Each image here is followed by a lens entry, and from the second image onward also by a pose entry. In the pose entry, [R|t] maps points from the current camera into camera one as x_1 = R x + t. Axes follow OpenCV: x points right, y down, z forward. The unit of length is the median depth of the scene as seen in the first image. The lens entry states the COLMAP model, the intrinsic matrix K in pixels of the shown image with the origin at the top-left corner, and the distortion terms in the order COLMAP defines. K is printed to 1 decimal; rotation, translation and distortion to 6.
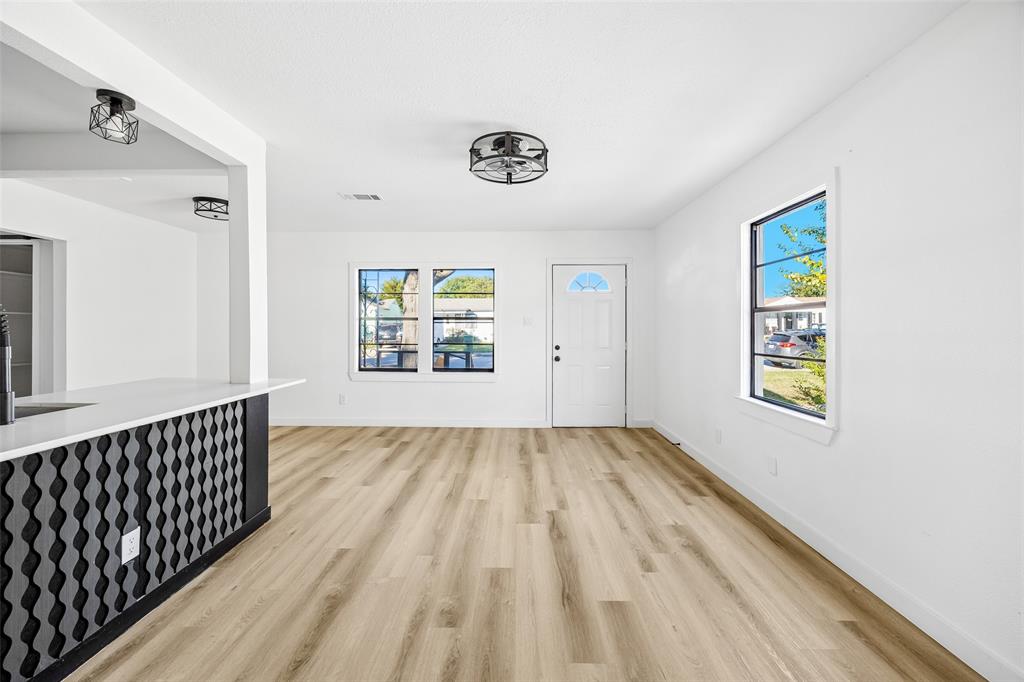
lens RADIAL K [[391.6, 0, 507.0], [0, 391.6, 329.0], [0, 0, 1]] dist [-0.005731, 0.000019]
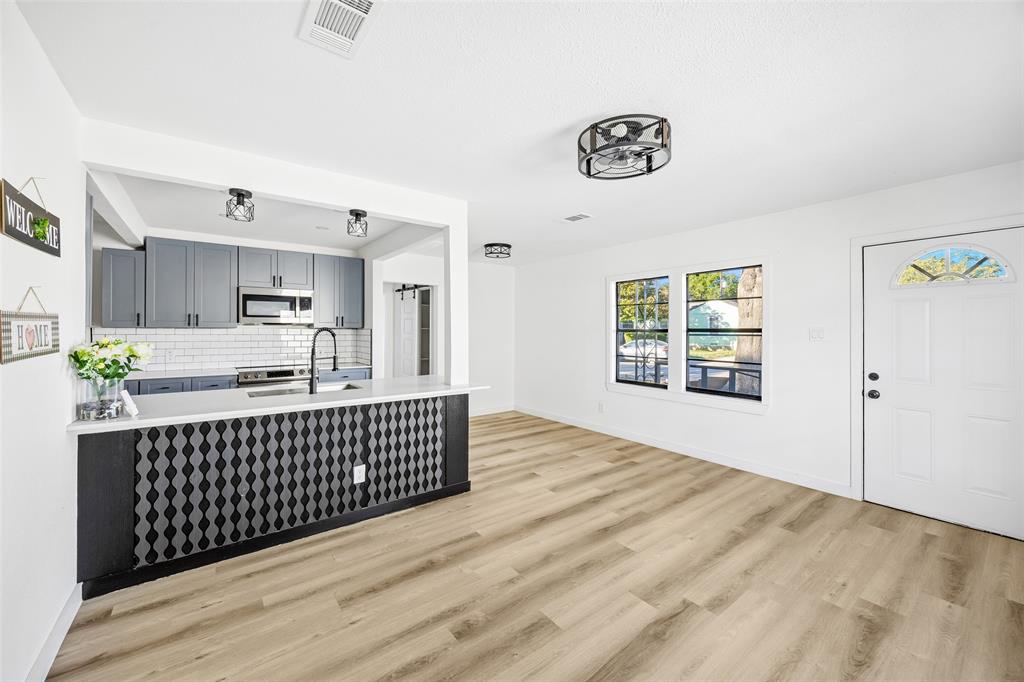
lens RADIAL K [[391.6, 0, 505.7], [0, 391.6, 331.5], [0, 0, 1]] dist [-0.005731, 0.000019]
pose [[0.618892, 0.000796, -0.785475, 0.482332], [-0.004146, 0.999989, -0.002253, -0.040776], [0.785465, 0.004651, 0.618889, 0.278541]]
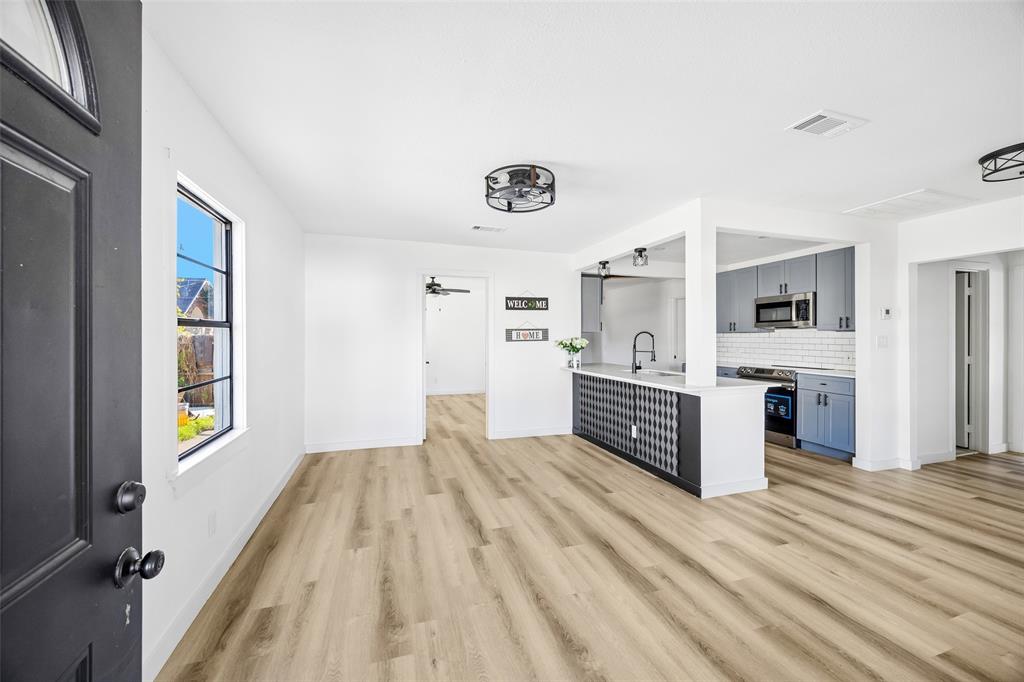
lens RADIAL K [[391.6, 0, 512.7], [0, 391.6, 335.9], [0, 0, 1]] dist [-0.005731, 0.000019]
pose [[-0.941050, -0.003596, -0.338249, 0.376557], [-0.004277, 0.999990, 0.001268, -0.031519], [0.338241, 0.002640, -0.941056, 1.931991]]
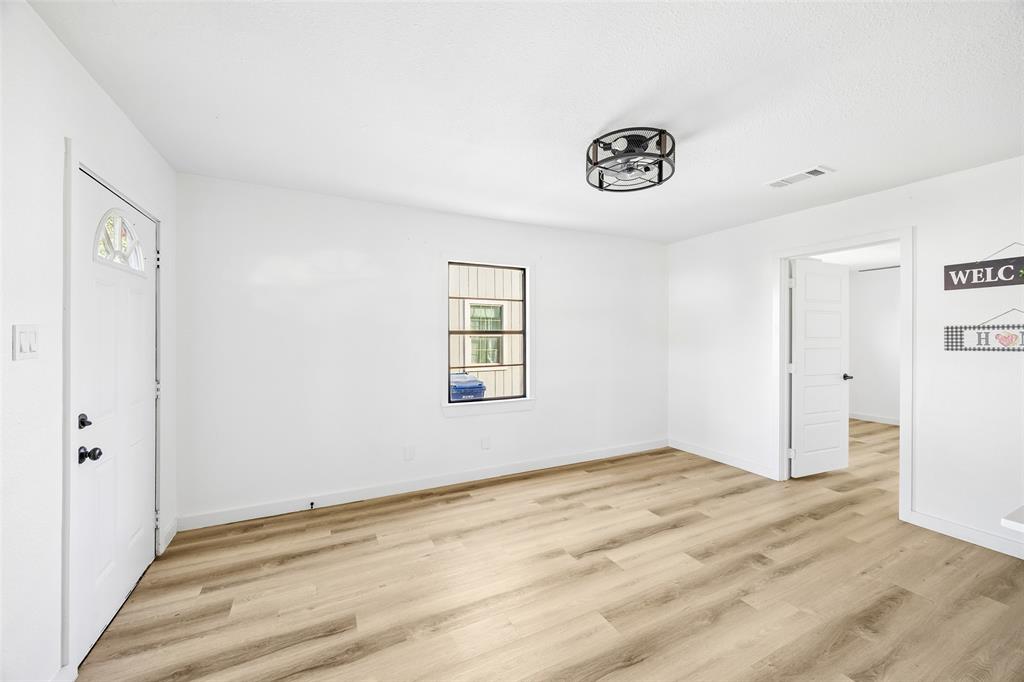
lens RADIAL K [[391.6, 0, 507.6], [0, 391.6, 337.1], [0, 0, 1]] dist [-0.005731, 0.000019]
pose [[-0.465326, -0.003509, 0.885132, -0.620987], [0.002243, 0.999984, 0.005144, -0.045731], [-0.885137, 0.004379, -0.465311, 1.584271]]
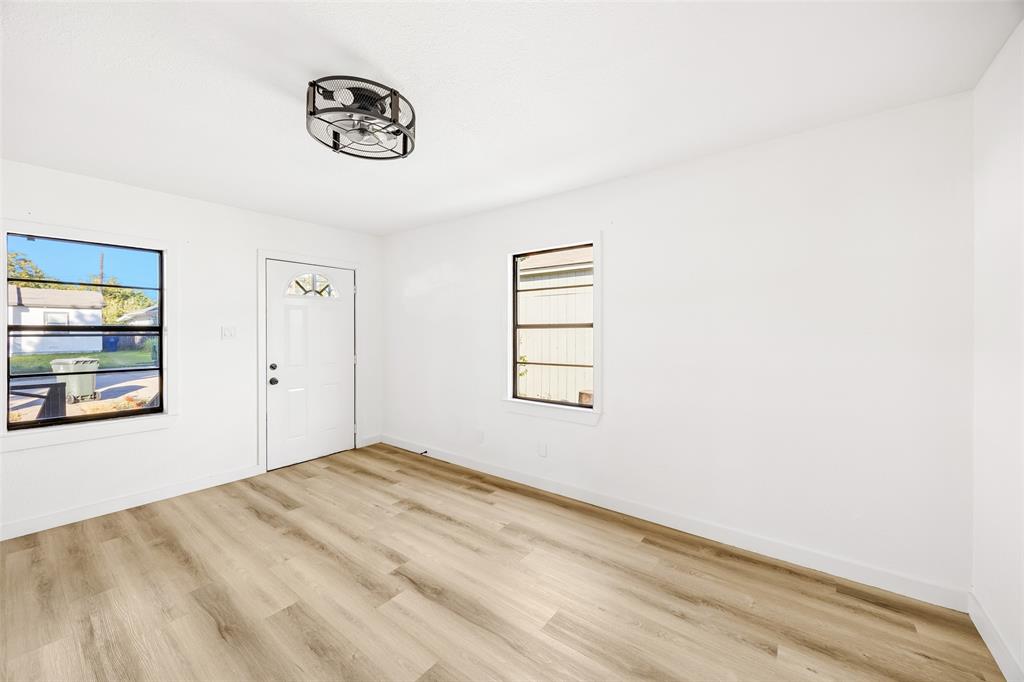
lens RADIAL K [[391.6, 0, 507.8], [0, 391.6, 334.8], [0, 0, 1]] dist [-0.005731, 0.000019]
pose [[0.592719, -0.009316, 0.805355, -0.409516], [0.004303, 0.999955, 0.008400, -0.036493], [-0.805398, -0.001514, 0.592733, 0.330720]]
